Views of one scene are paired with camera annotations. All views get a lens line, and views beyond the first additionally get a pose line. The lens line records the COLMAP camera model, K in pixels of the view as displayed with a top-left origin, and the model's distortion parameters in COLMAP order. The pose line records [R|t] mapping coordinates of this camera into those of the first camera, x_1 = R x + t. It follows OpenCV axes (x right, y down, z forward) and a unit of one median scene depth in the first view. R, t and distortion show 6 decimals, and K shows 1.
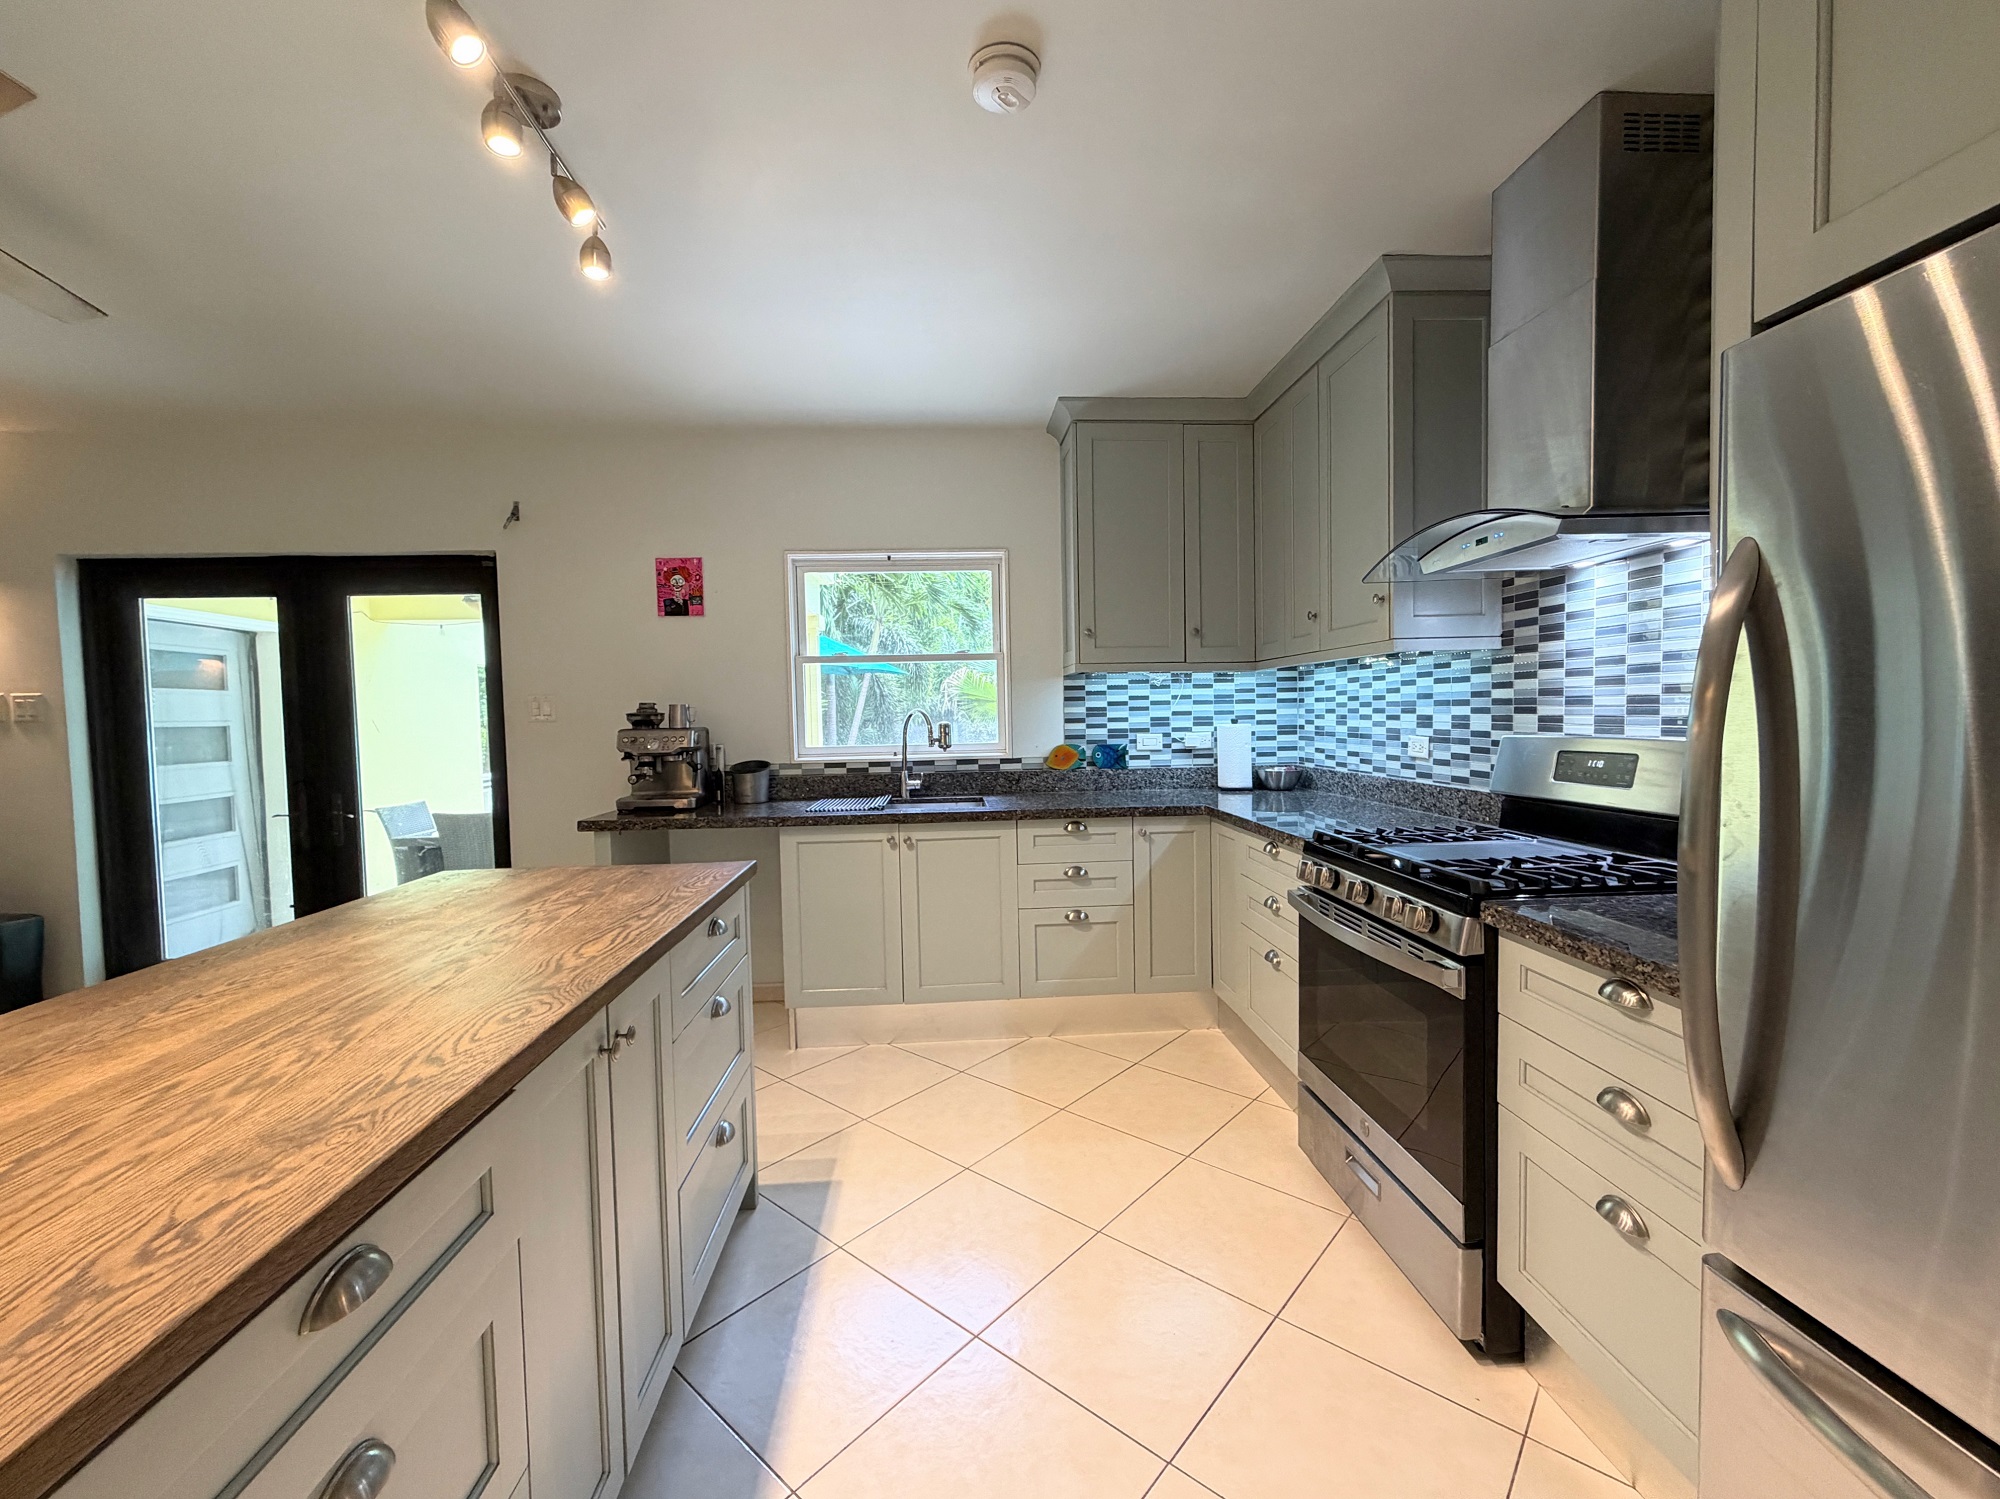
lens RADIAL K [[851.4, 0, 995.8], [0, 851.4, 733.2], [0, 0, 1]] dist [0.019530, 0.000015]
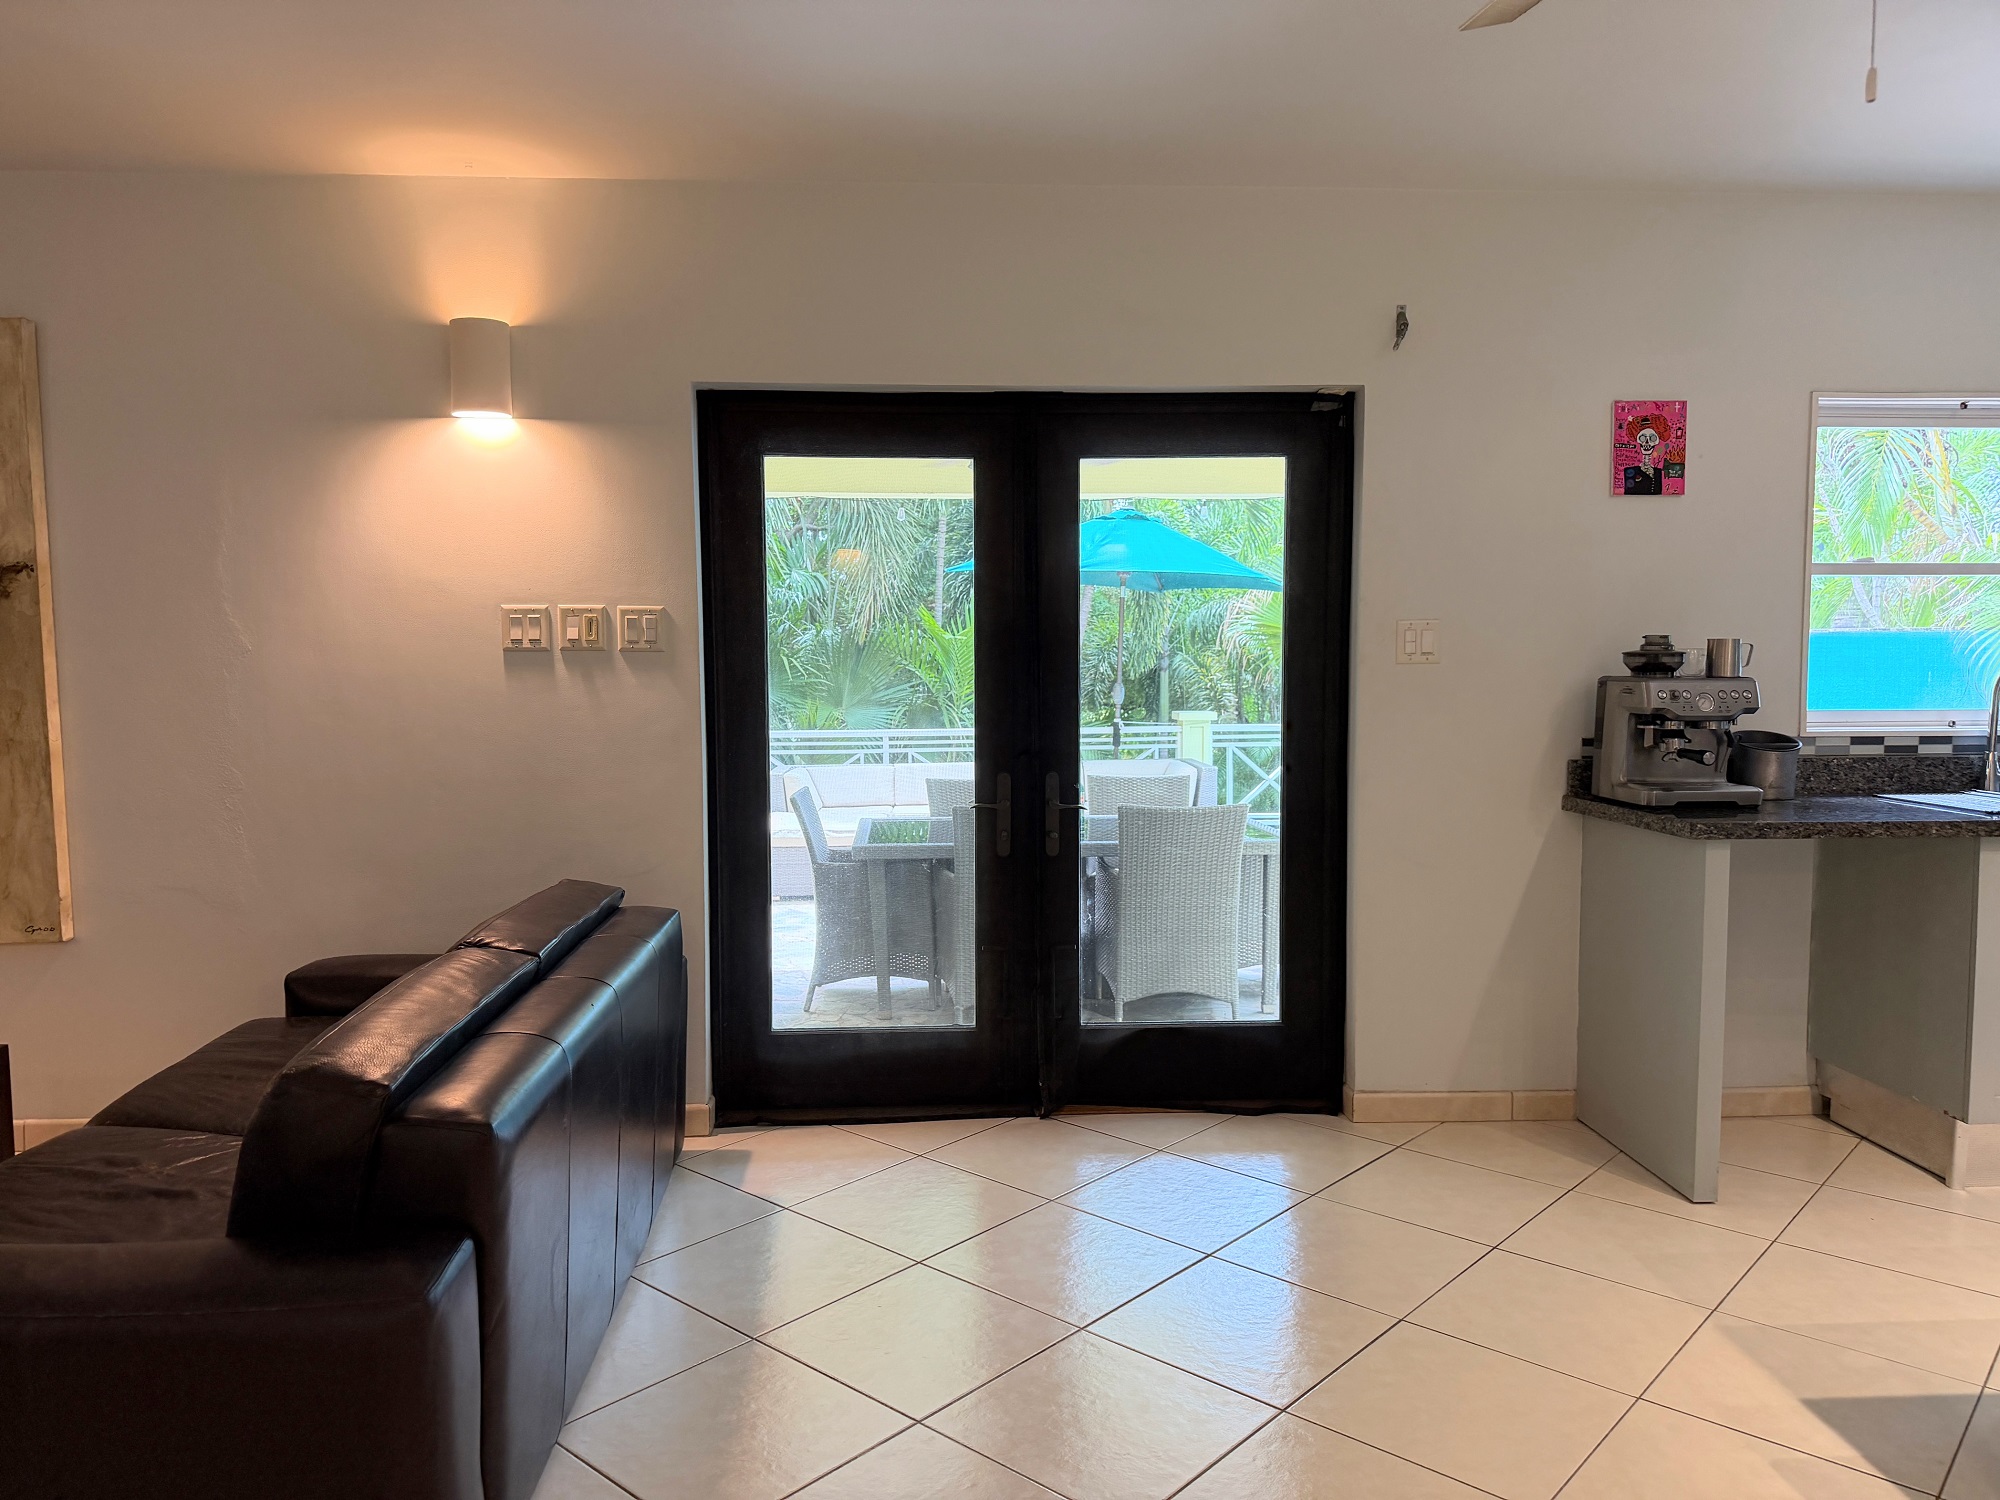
lens RADIAL K [[1416.2, 0, 1000.2], [0, 1416.2, 748.4], [0, 0, 1]] dist [-0.003880, -0.002700]
pose [[0.999832, 0.017603, -0.005019, -0.844467], [-0.017347, 0.998735, 0.047188, 0.005933], [0.005843, -0.047093, 0.998873, -0.037021]]
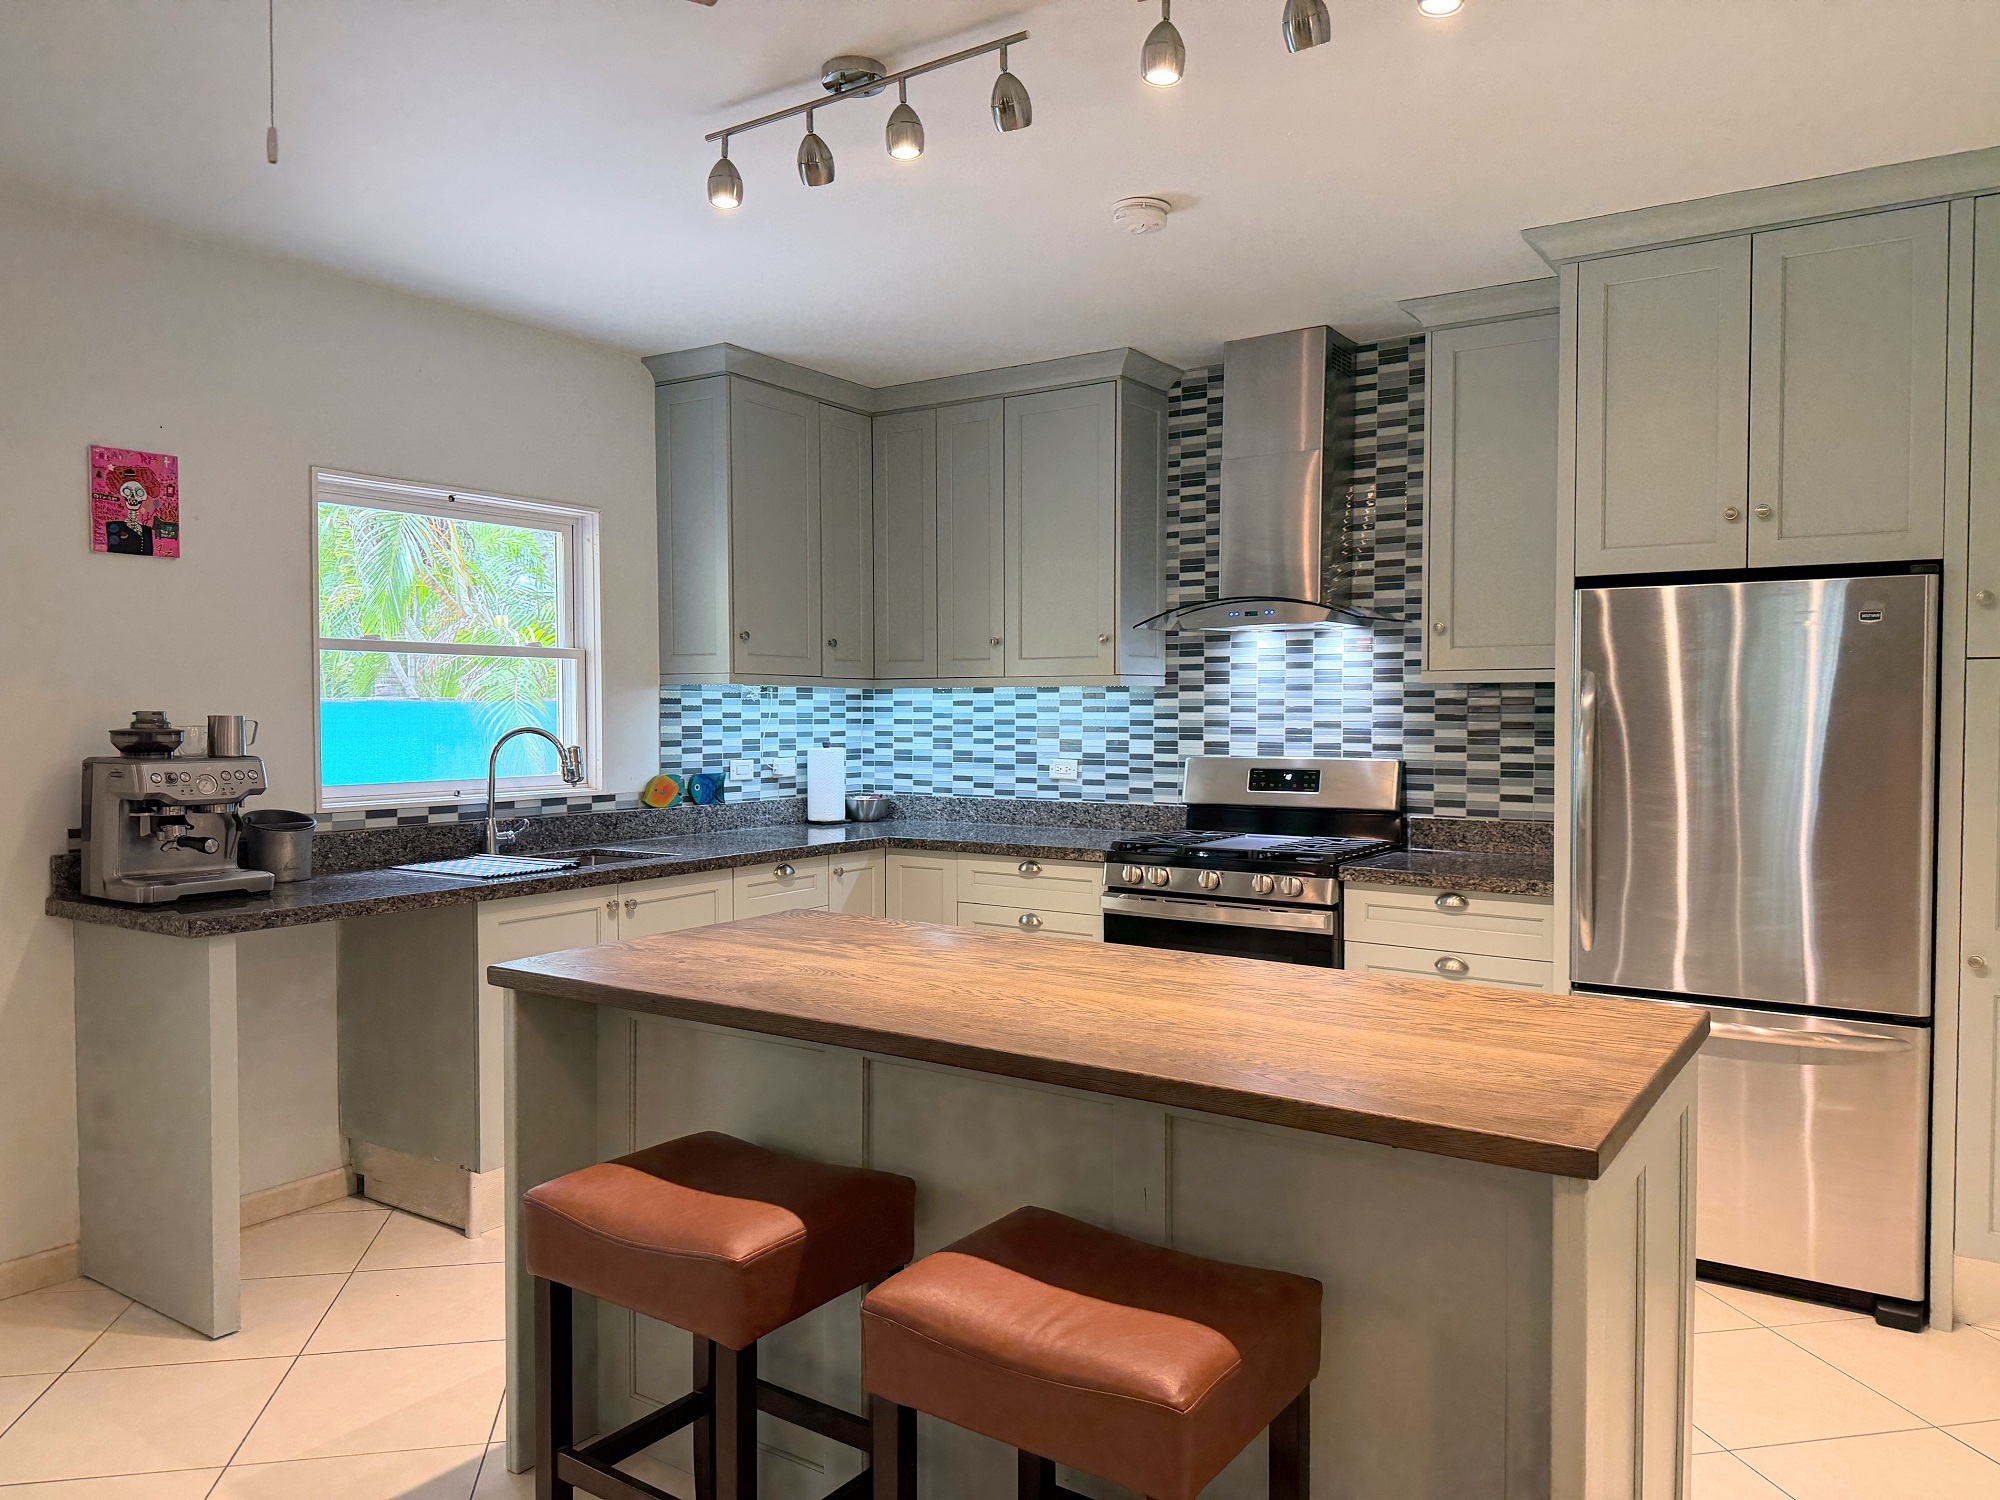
lens RADIAL K [[1426.2, 0, 1005.5], [0, 1426.2, 742.8], [0, 0, 1]] dist [0.047688, -0.067981]
pose [[0.593978, 0.001349, 0.804480, -0.799496], [0.008177, 0.999937, -0.007713, -0.003162], [-0.804439, 0.011160, 0.593930, -0.010884]]
